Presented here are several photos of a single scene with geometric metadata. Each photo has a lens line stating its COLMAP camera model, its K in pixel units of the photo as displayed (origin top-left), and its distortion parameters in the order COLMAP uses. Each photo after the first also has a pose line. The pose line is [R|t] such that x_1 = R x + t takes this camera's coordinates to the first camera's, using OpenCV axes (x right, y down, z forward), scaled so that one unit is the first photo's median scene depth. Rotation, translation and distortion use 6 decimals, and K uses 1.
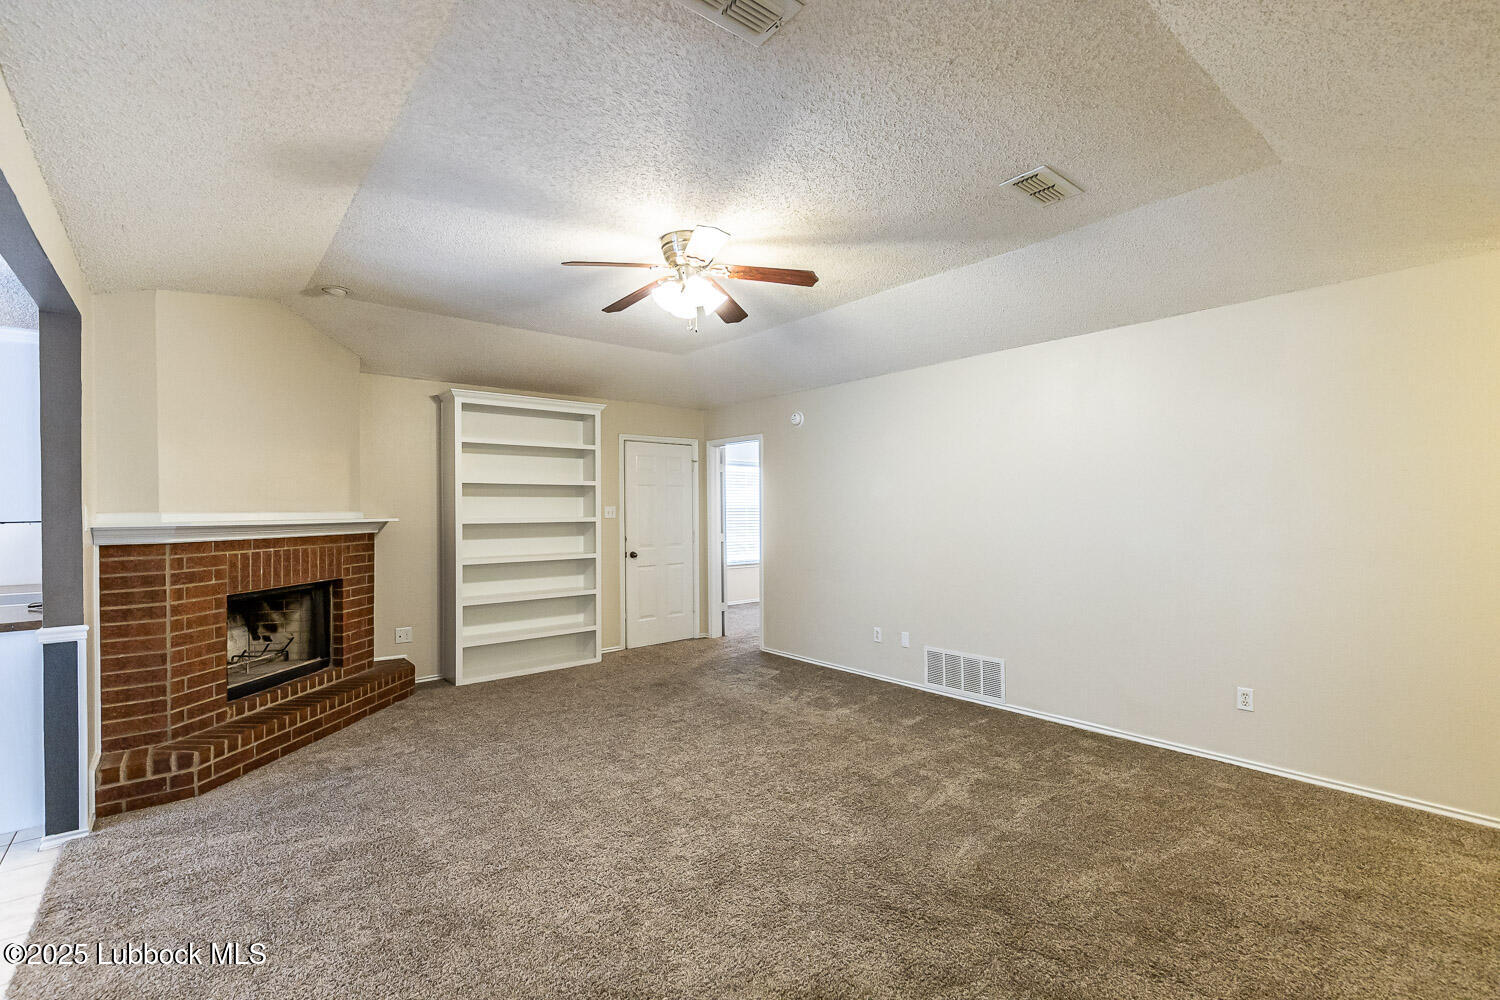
lens RADIAL K [[674.9, 0, 745.8], [0, 674.9, 503.3], [0, 0, 1]] dist [0.017079, -0.005308]
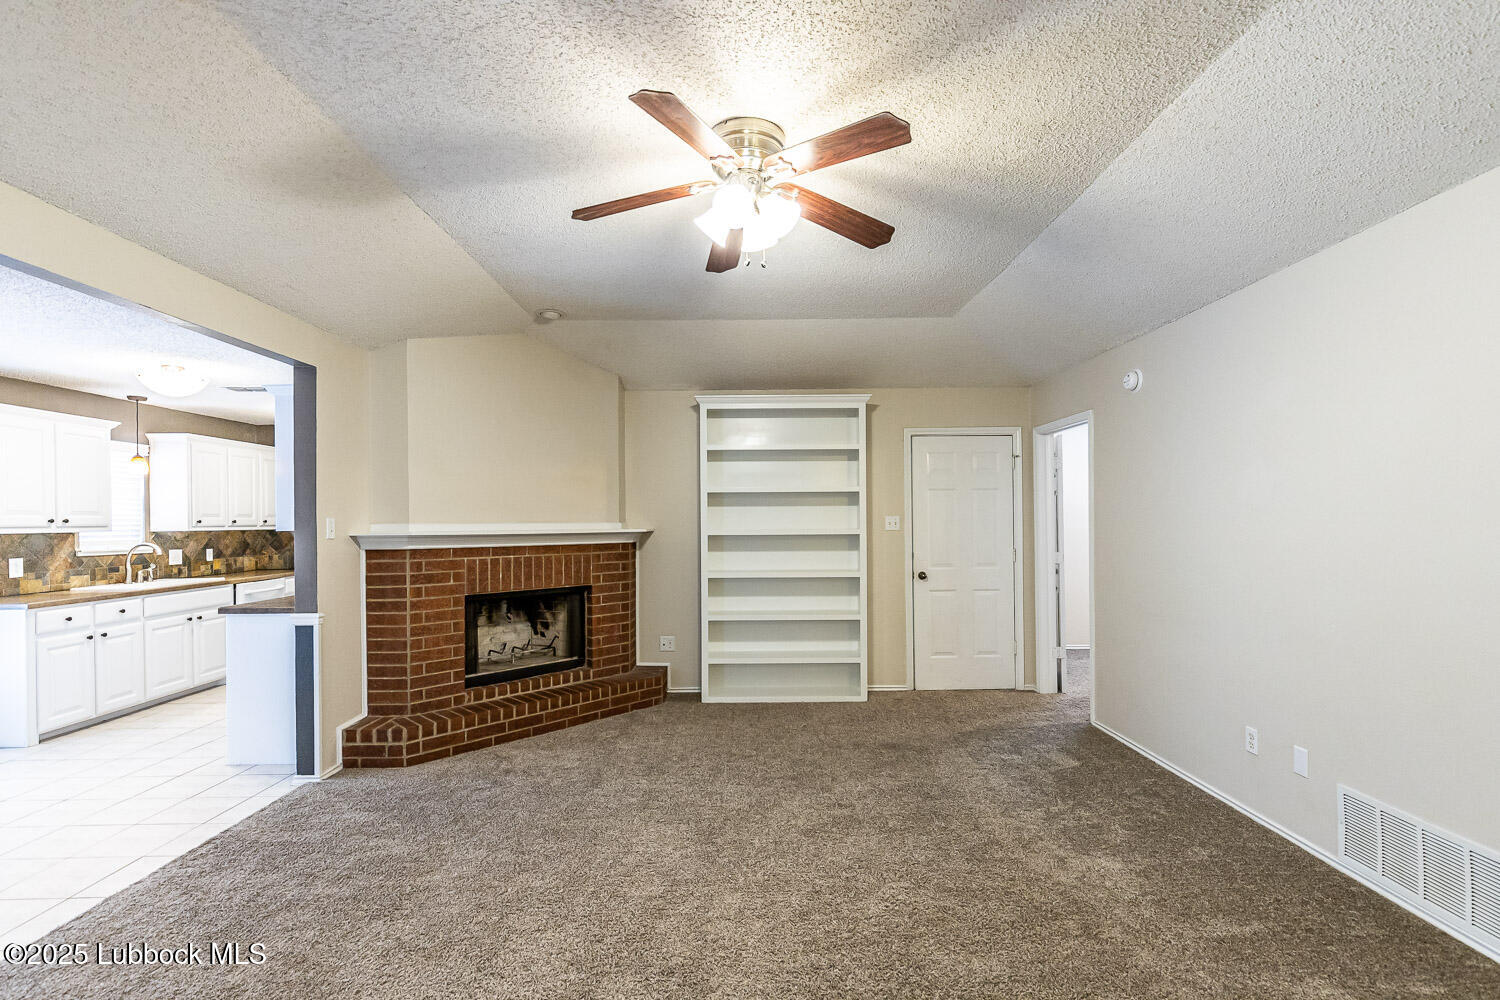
lens RADIAL K [[678.5, 0, 746.6], [0, 678.5, 518.5], [0, 0, 1]] dist [0.014135, -0.001120]
pose [[0.771069, -0.002241, -0.636747, 0.326364], [0.007671, 0.999954, 0.005770, 0.001917], [0.636705, -0.009334, 0.771051, 0.400502]]
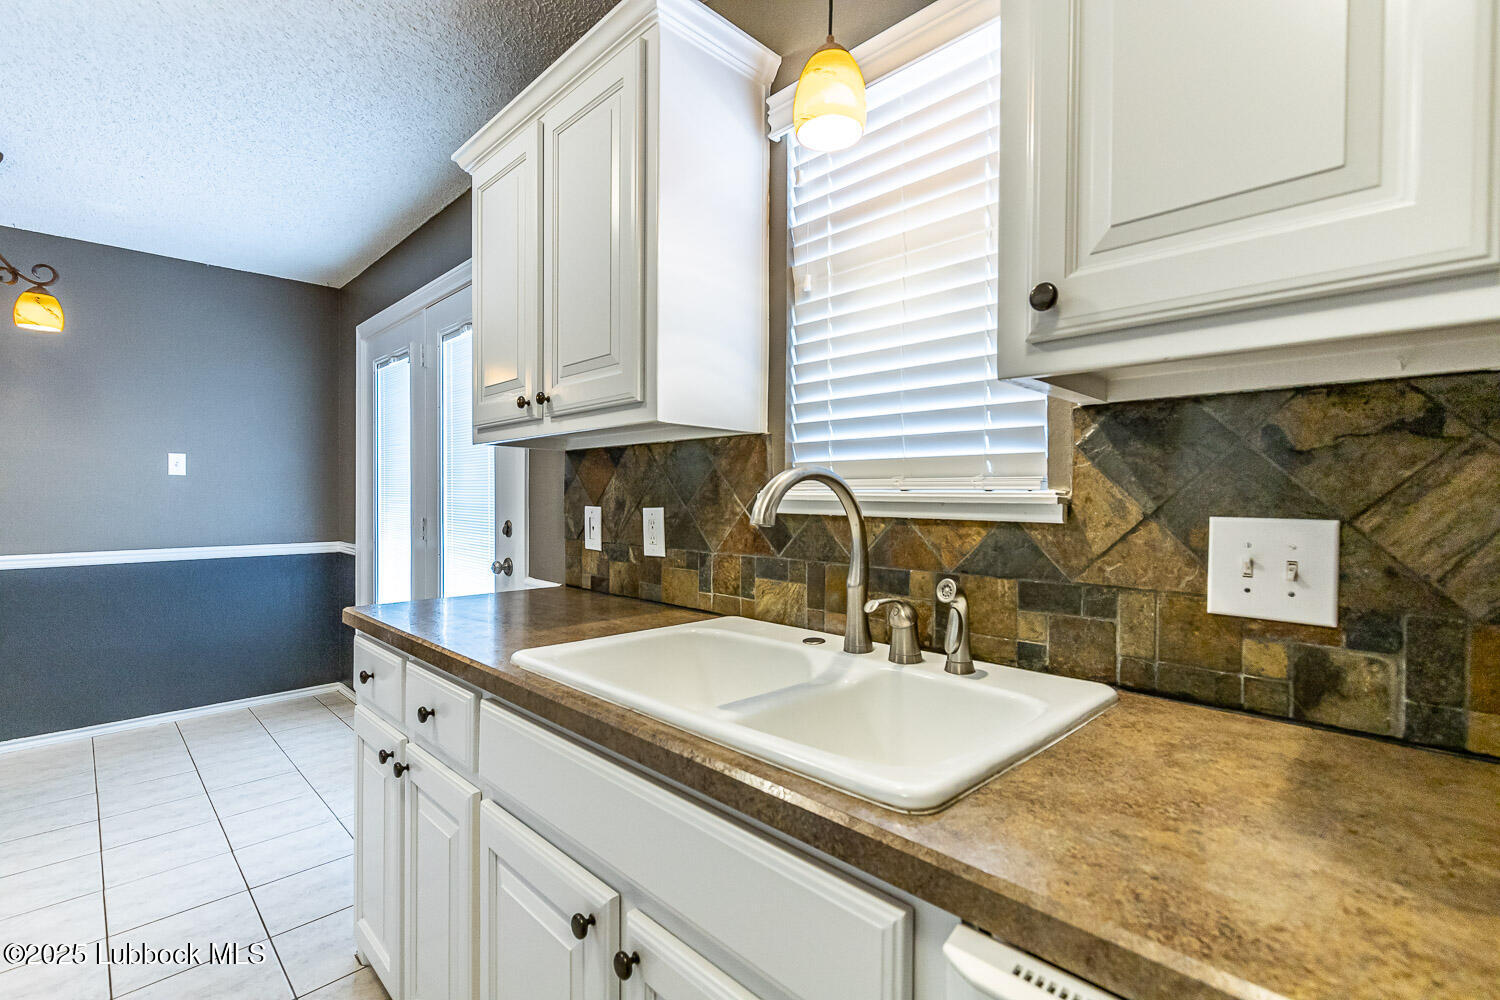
lens RADIAL K [[674.9, 0, 745.8], [0, 674.9, 503.3], [0, 0, 1]] dist [0.017079, -0.005308]
pose [[-0.996304, 0.004336, -0.085789, -1.490174], [0.004056, 0.999986, 0.003438, 0.066112], [0.085803, 0.003077, -0.996307, 0.988357]]
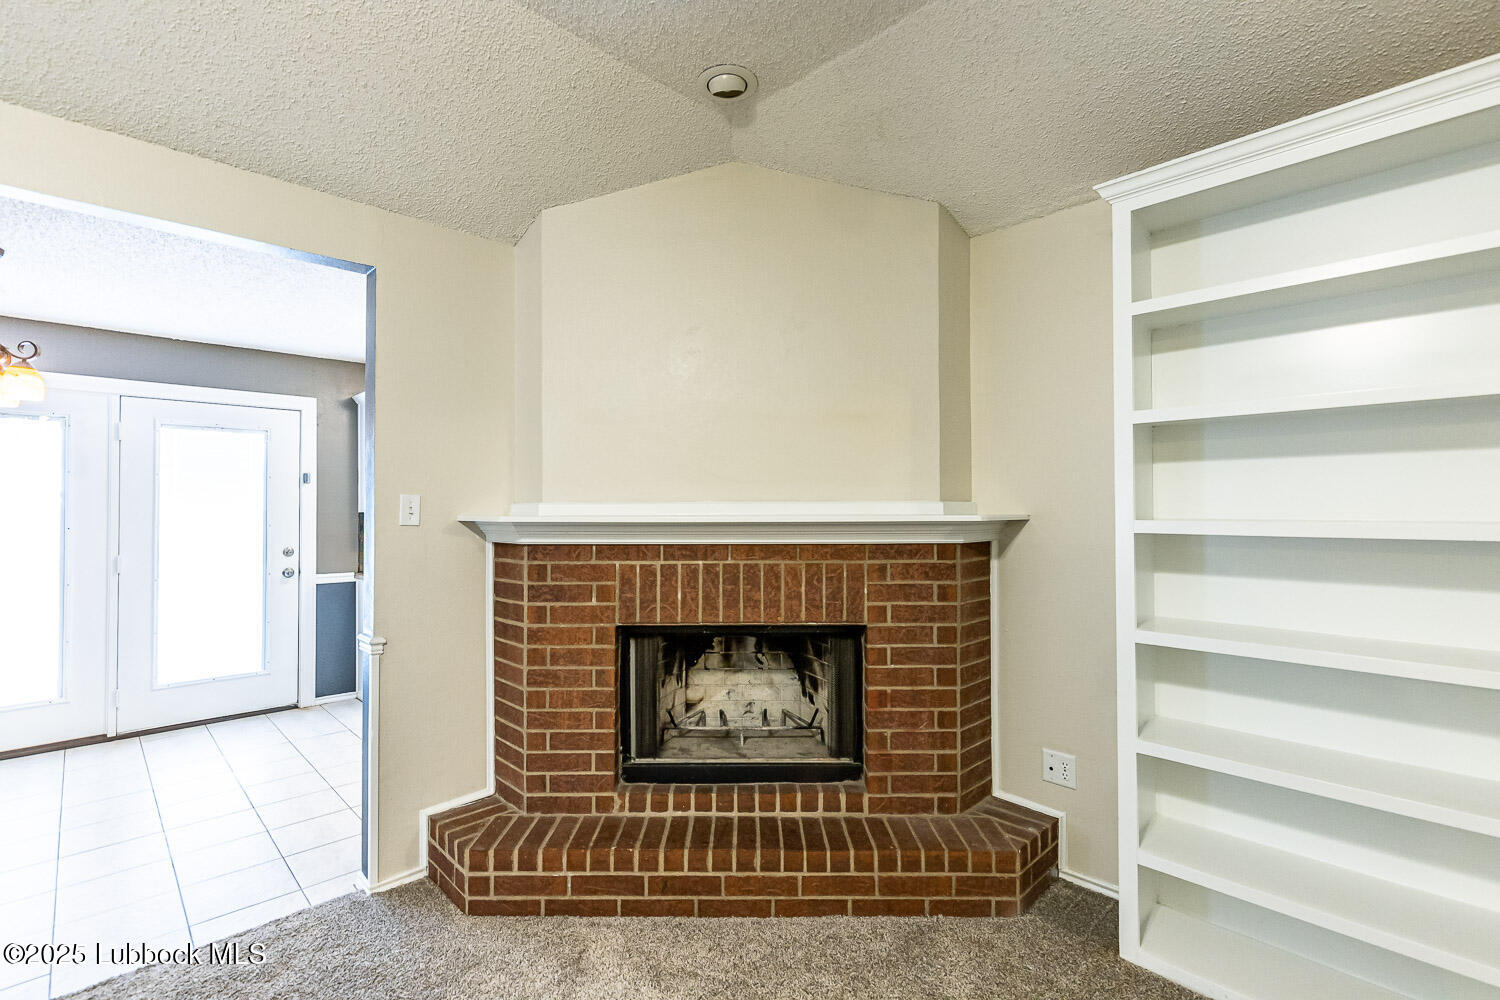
lens RADIAL K [[674.9, 0, 745.8], [0, 674.9, 503.3], [0, 0, 1]] dist [0.017079, -0.005308]
pose [[0.079048, 0.001665, -0.996869, -0.082857], [0.013055, 0.999911, 0.002705, 0.013606], [0.996785, -0.013228, 0.079020, 1.035423]]
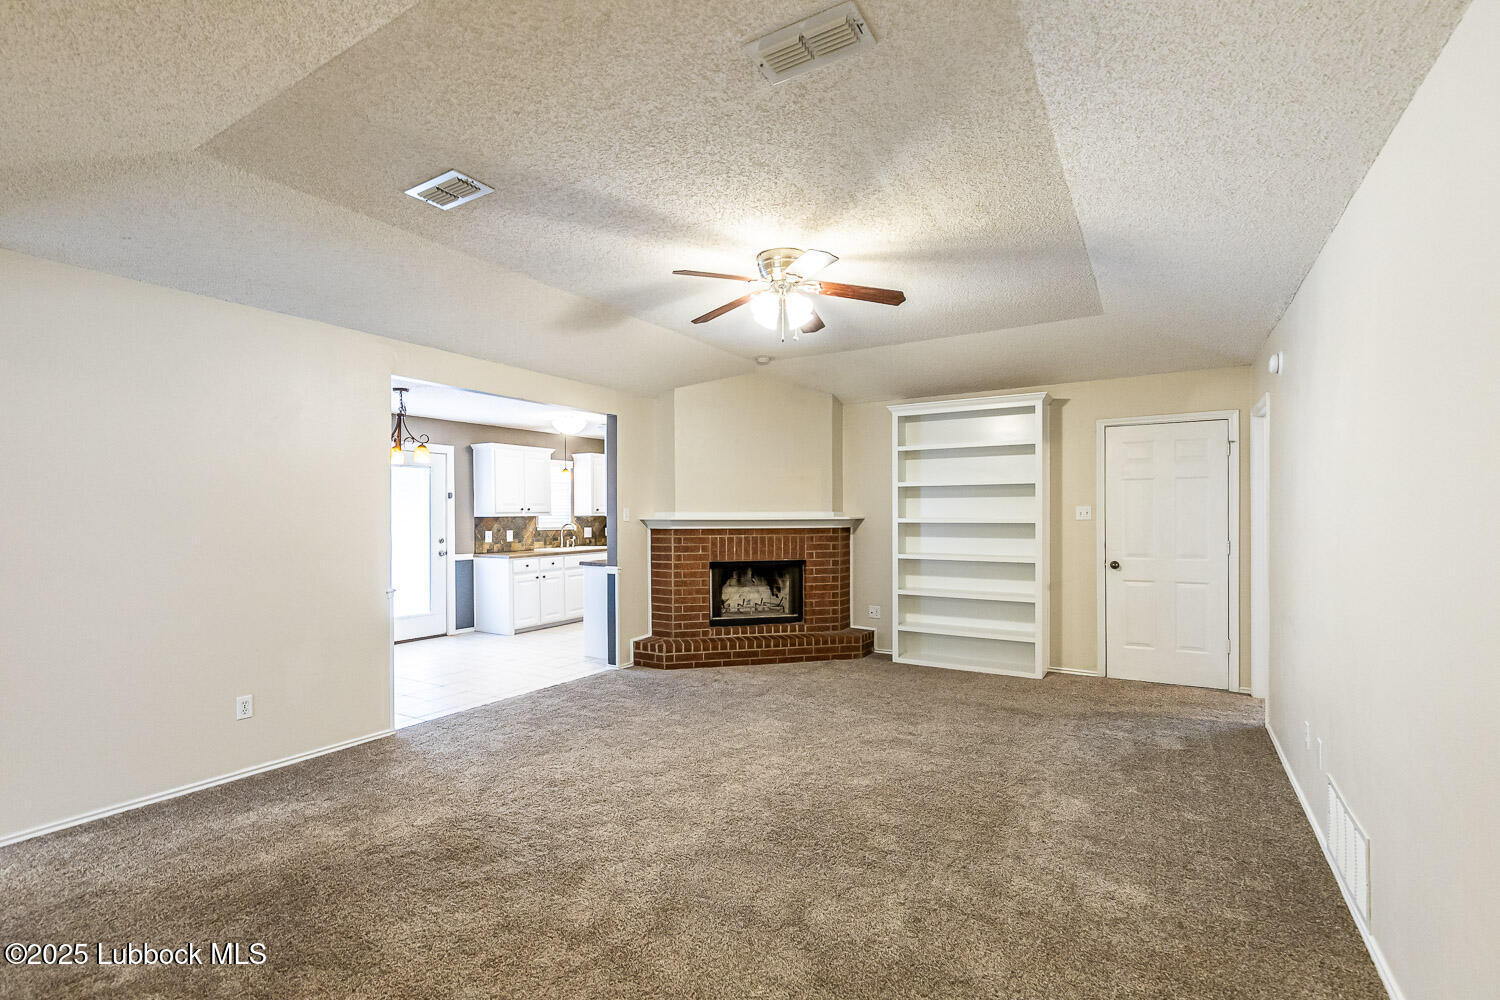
lens RADIAL K [[682.6, 0, 753.3], [0, 682.6, 516.5], [0, 0, 1]] dist [0.016866, 0.000029]
pose [[0.329653, 0.012009, -0.944026, 0.812083], [0.009550, 0.999826, 0.016054, -0.000702], [0.944054, -0.014308, 0.329480, 0.531915]]
